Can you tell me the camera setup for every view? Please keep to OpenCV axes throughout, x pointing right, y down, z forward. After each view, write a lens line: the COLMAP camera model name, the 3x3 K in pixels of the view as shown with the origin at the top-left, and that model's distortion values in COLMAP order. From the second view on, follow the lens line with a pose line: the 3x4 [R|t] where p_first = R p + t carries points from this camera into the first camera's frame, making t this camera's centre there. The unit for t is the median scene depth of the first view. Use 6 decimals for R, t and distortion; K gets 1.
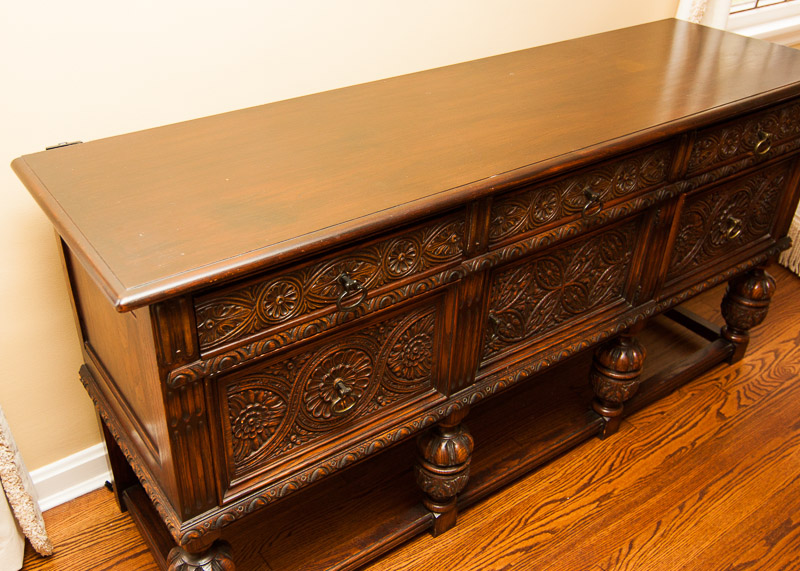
lens RADIAL K [[780.0, 0, 364.4], [0, 780.0, 285.2], [0, 0, 1]] dist [-0.001598, -0.007230]
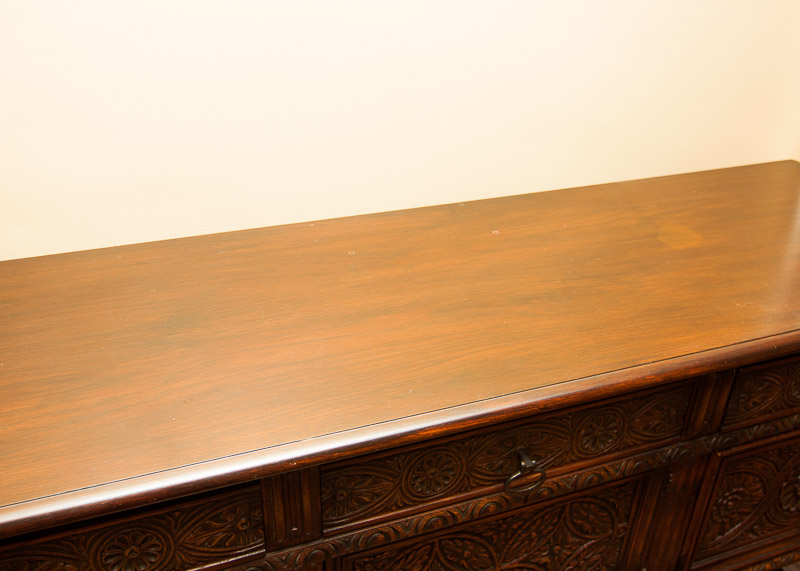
lens RADIAL K [[749.0, 0, 400.0], [0, 749.0, 270.0], [0, 0, 1]] dist [-0.010340, 0.001205]
pose [[0.970355, 0.128582, -0.204639, 0.269549], [-0.144395, 0.987432, -0.064254, -0.194578], [0.193805, 0.091898, 0.976726, 0.341895]]
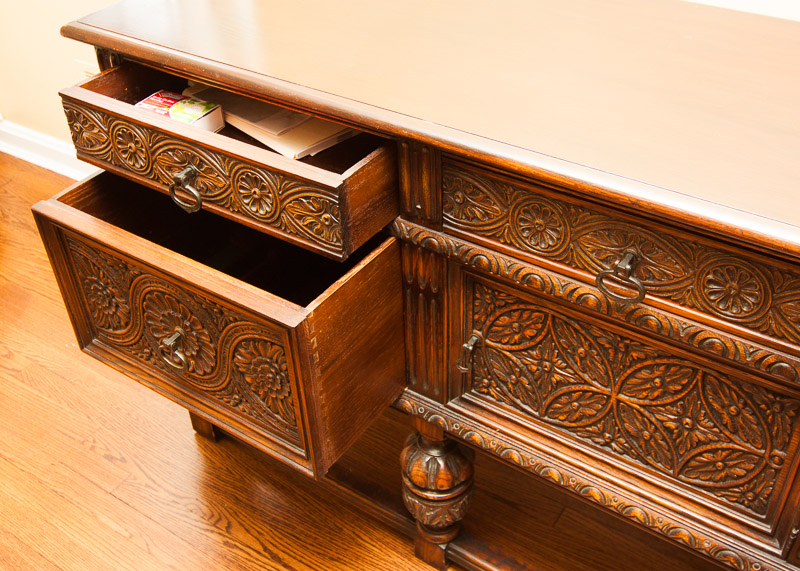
lens RADIAL K [[884.0, 0, 398.2], [0, 884.0, 311.1], [0, 0, 1]] dist [0.004347, -0.010218]
pose [[0.352540, 0.566082, -0.745162, 0.669534], [-0.473750, 0.794668, 0.379557, -0.232692], [0.807017, 0.219212, 0.548333, 0.465043]]
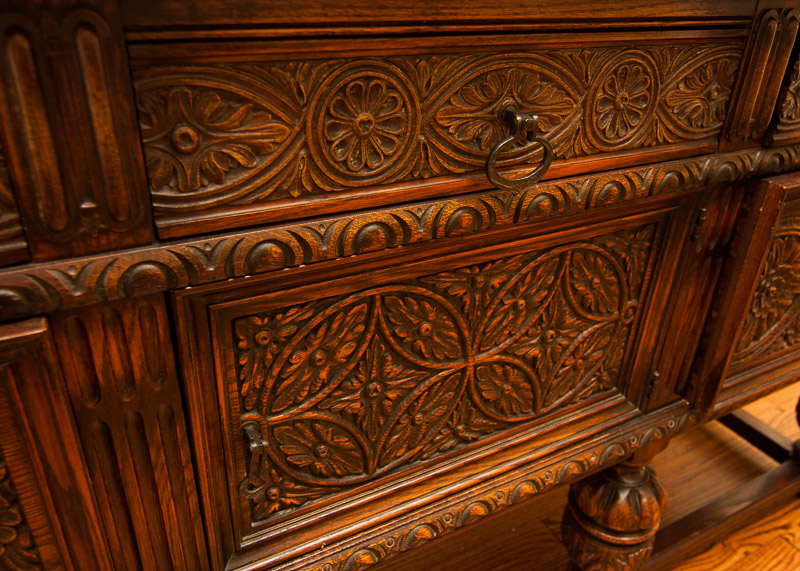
lens RADIAL K [[622.8, 0, 400.0], [0, 622.8, 285.5], [0, 0, 1]] dist [-0.008384, -0.001089]
pose [[0.994732, 0.062790, -0.081032, 0.239412], [-0.069956, 0.993585, -0.088853, -0.008035], [0.074933, 0.094053, 0.992743, 0.644688]]
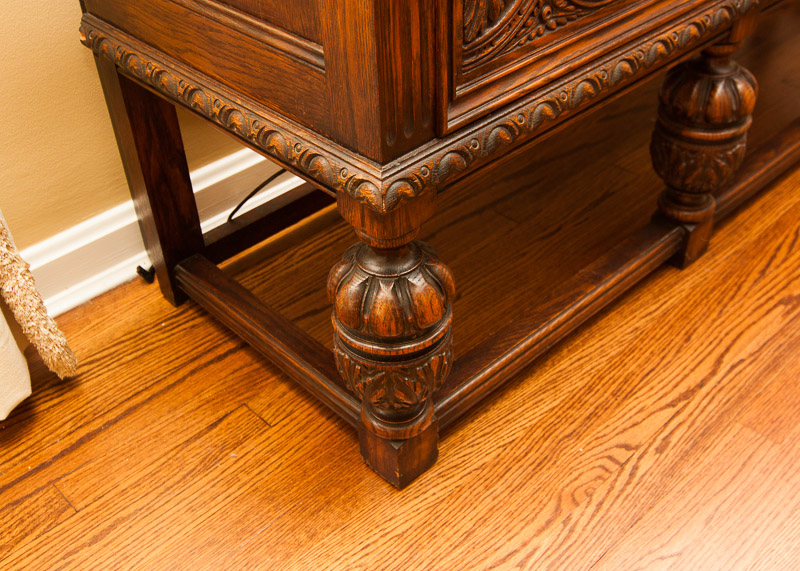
lens RADIAL K [[893.3, 0, 416.9], [0, 893.3, 286.4], [0, 0, 1]] dist [0.002563, 0.002970]
pose [[0.985035, -0.137407, 0.104041, -0.218325], [0.126019, 0.986010, 0.109102, 0.248634], [-0.117577, -0.094358, 0.988571, 0.326656]]
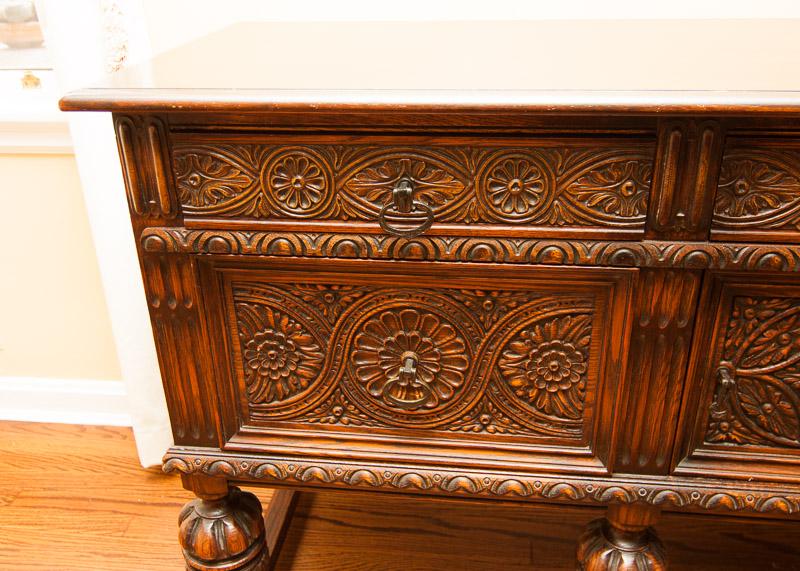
lens RADIAL K [[749.0, 0, 400.0], [0, 749.0, 270.0], [0, 0, 1]] dist [-0.010340, 0.001205]
pose [[0.748415, 0.261960, -0.609305, 0.280918], [-0.331602, 0.943418, -0.001703, 0.045564], [0.574383, 0.203321, 0.792934, 0.376575]]
